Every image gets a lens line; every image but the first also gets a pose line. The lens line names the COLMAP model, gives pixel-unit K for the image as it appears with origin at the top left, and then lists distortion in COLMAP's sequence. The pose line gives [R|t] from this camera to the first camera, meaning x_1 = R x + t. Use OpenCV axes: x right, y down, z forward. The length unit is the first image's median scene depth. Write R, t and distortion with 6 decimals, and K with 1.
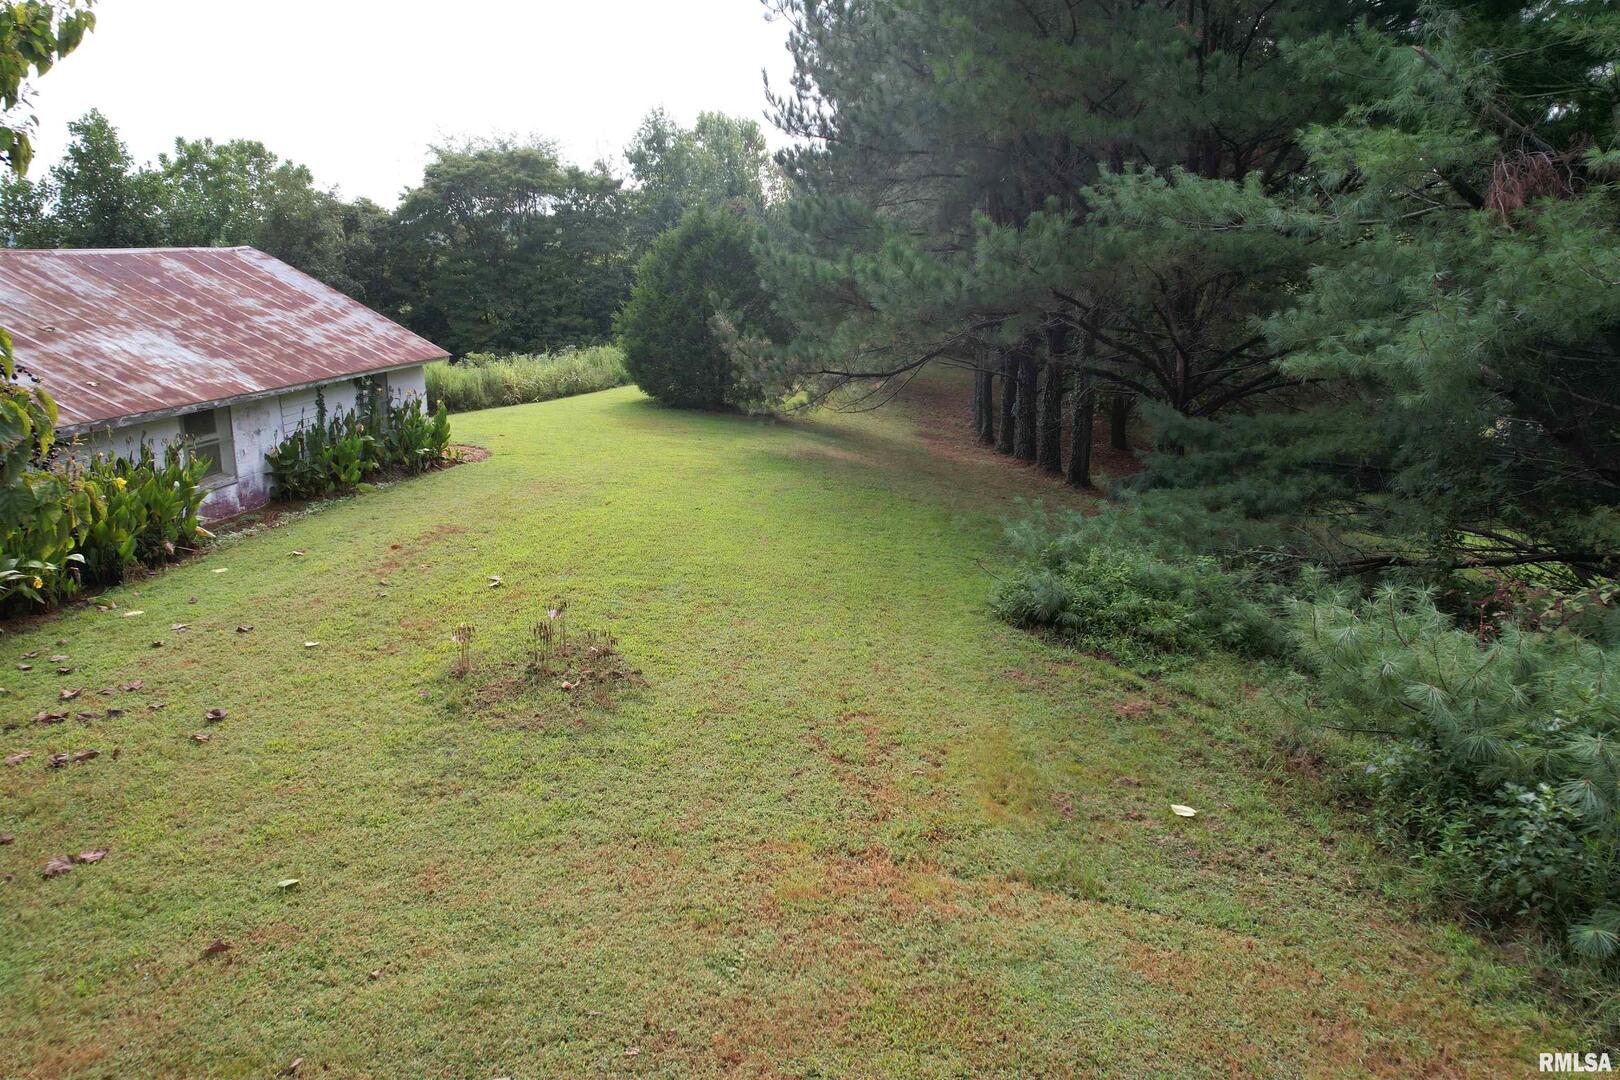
lens RADIAL K [[1035.1, 0, 808.3], [0, 1035.1, 541.4], [0, 0, 1]] dist [-0.065464, 0.056755]
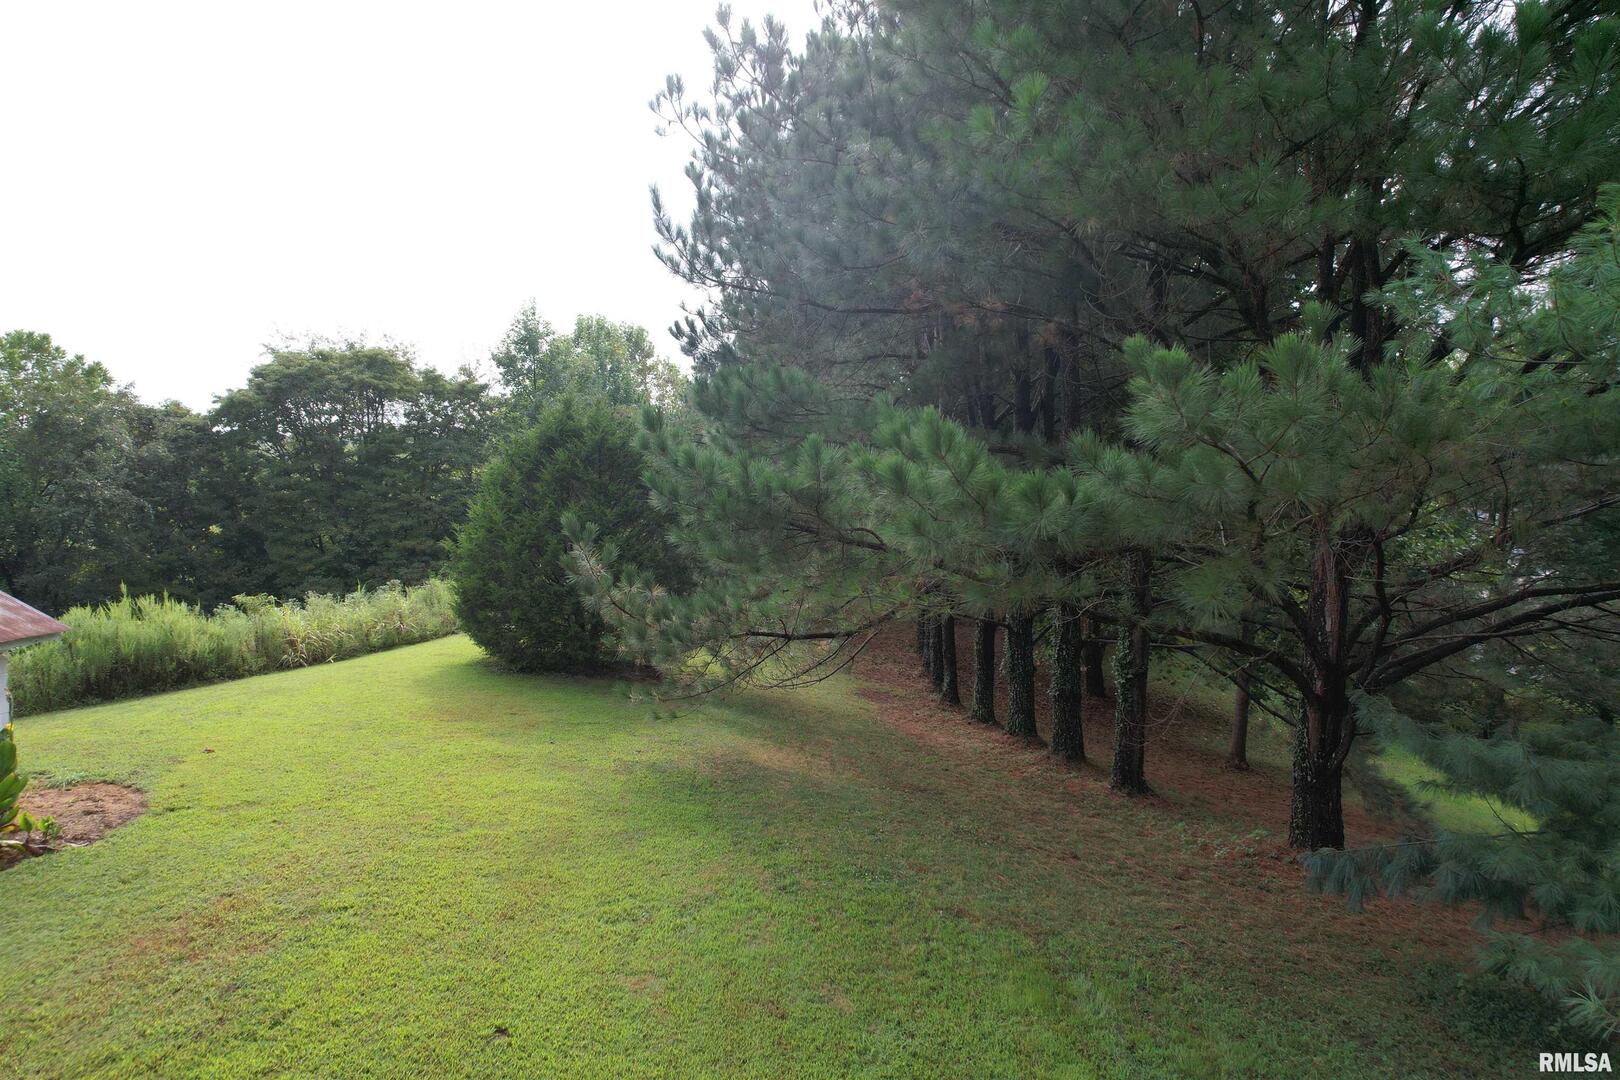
lens RADIAL K [[1035.1, 0, 820.1], [0, 1035.1, 538.9], [0, 0, 1]] dist [-0.065464, 0.056755]
pose [[0.992731, -0.009022, 0.120018, -0.013433], [0.033578, 0.978355, -0.204193, -0.068080], [-0.115578, 0.206738, 0.971546, 0.274746]]
